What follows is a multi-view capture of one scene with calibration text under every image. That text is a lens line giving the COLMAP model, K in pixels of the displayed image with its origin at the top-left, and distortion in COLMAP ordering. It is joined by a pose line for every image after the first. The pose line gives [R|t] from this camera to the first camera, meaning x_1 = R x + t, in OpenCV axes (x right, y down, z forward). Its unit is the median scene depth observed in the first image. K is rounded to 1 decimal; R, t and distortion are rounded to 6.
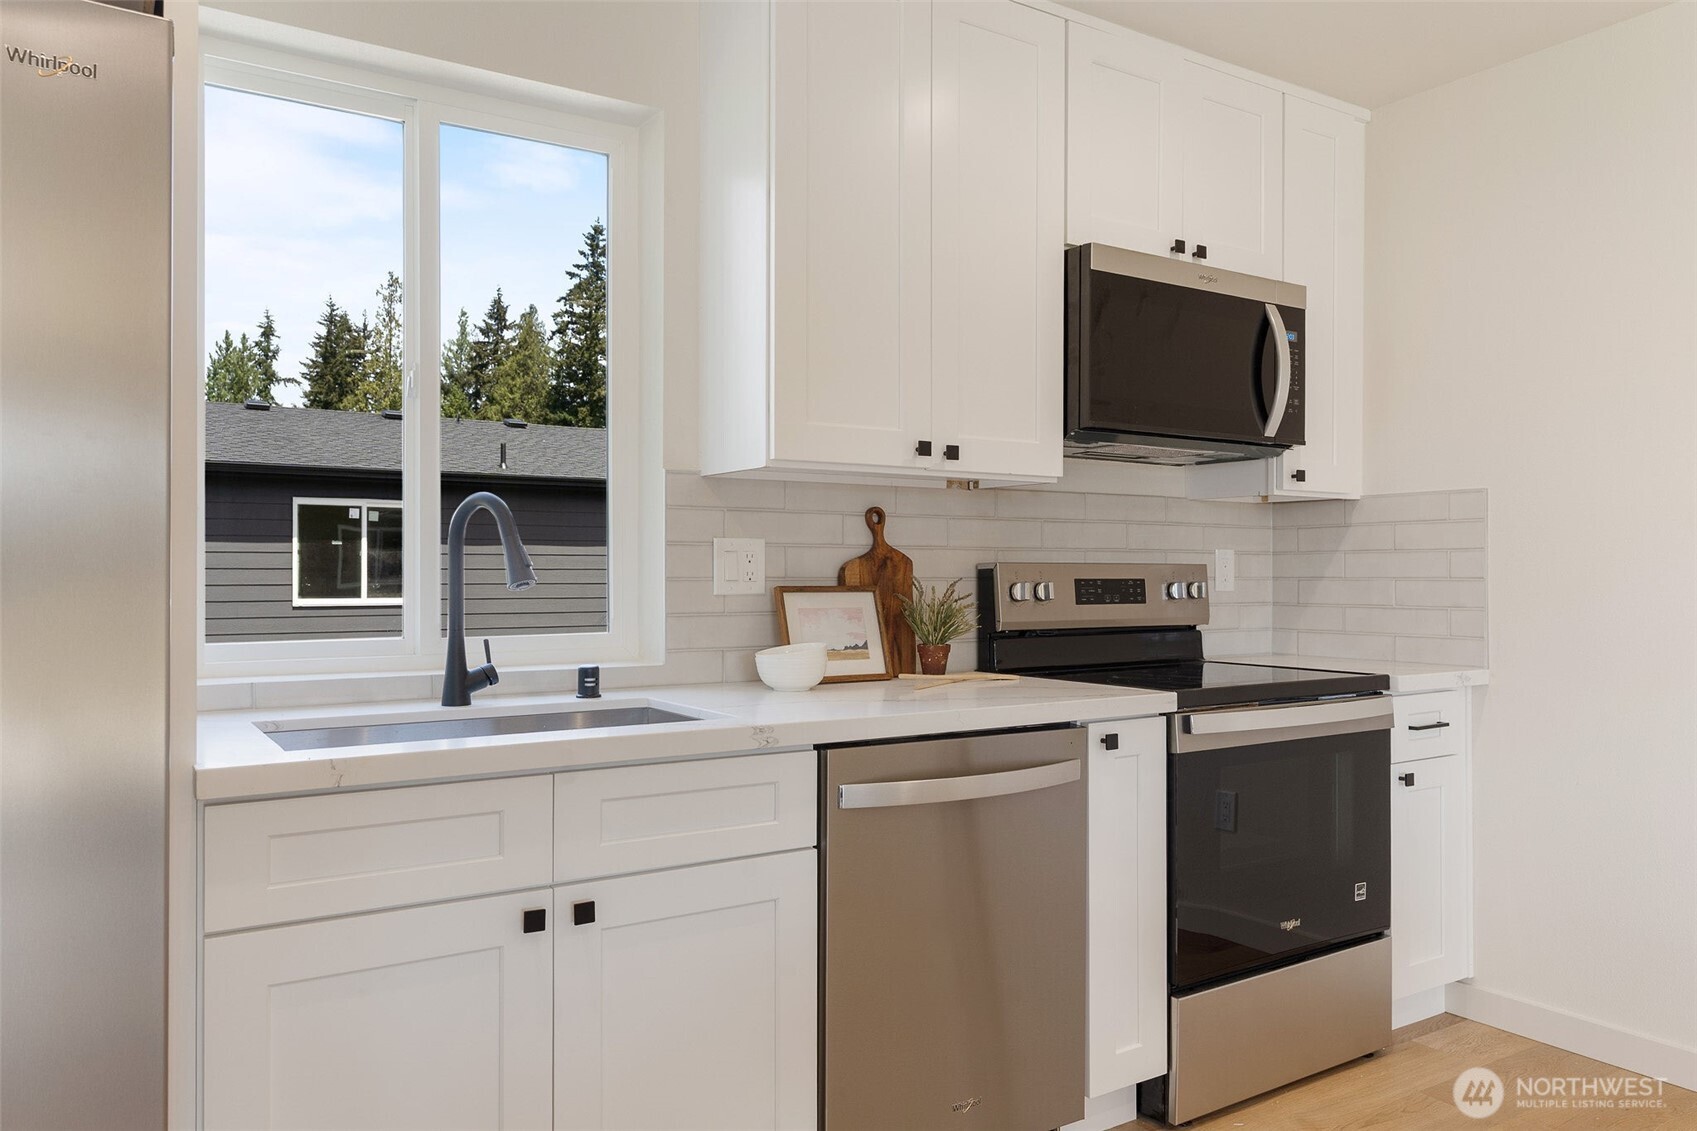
lens RADIAL K [[1191.1, 0, 849.2], [0, 1191.1, 570.9], [0, 0, 1]] dist [0.006572, 0.001430]
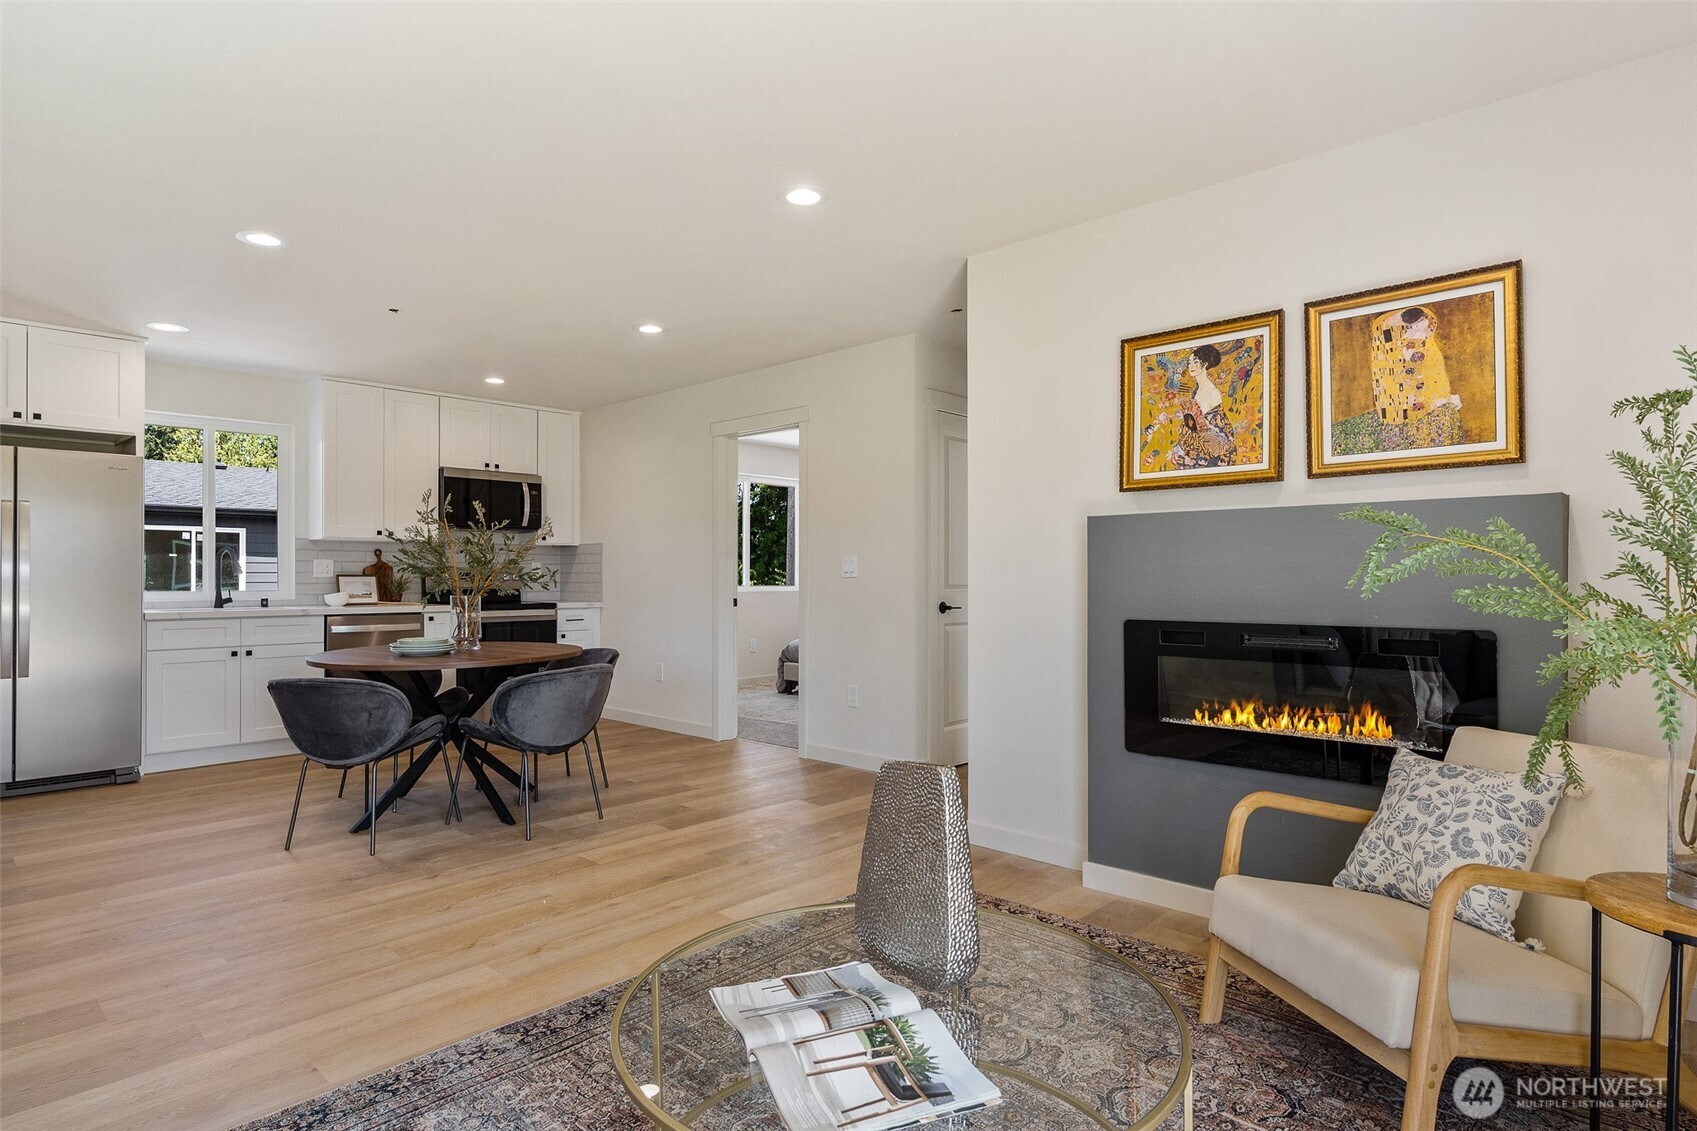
lens RADIAL K [[897.3, 0, 829.5], [0, 897.3, 571.6], [0, 0, 1]] dist [-0.002942, 0.000232]
pose [[0.973886, -0.000036, 0.227038, 0.629987], [0.000878, 0.999993, -0.003609, 0.013824], [-0.227037, 0.003714, 0.973879, -1.509883]]
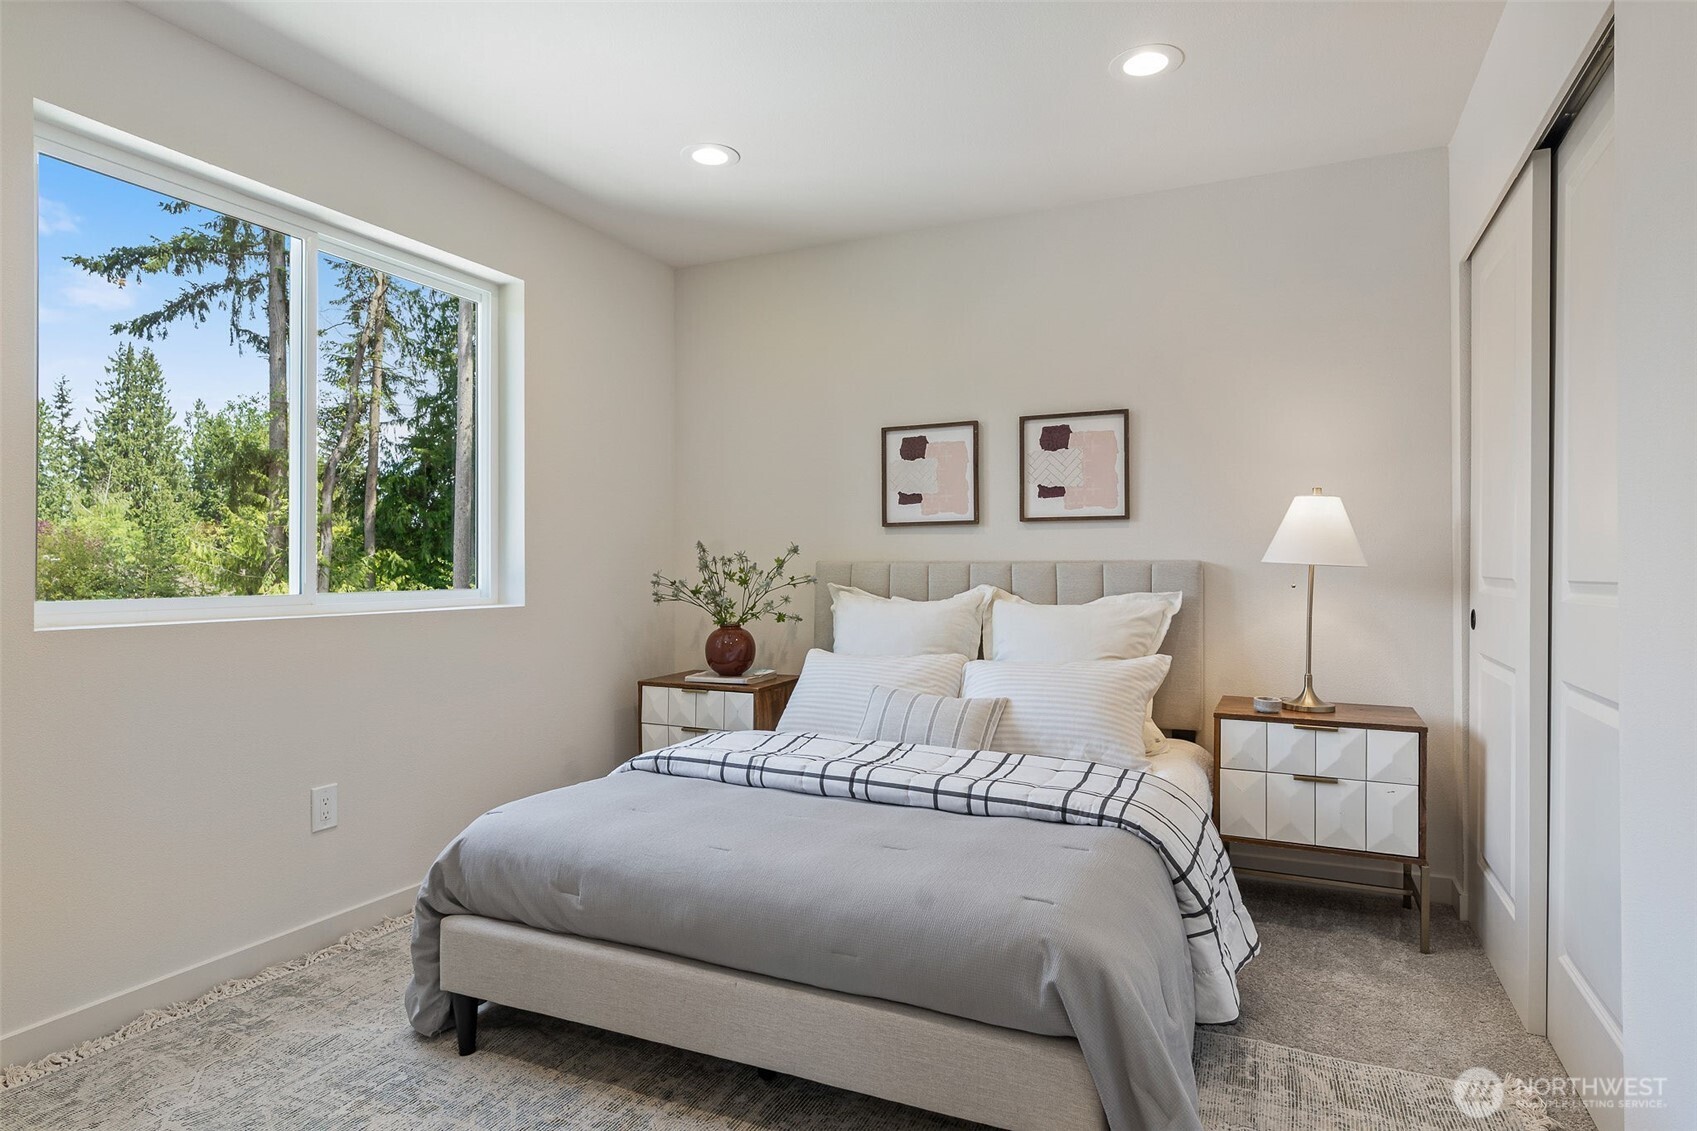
lens RADIAL K [[973.6, 0, 844.5], [0, 973.6, 569.5], [0, 0, 1]] dist [-0.004958, 0.000097]
pose [[0.845342, -0.003678, 0.534212, 1.013932], [0.002045, 0.999991, 0.003649, 0.021773], [-0.534221, -0.001992, 0.845342, 0.582914]]
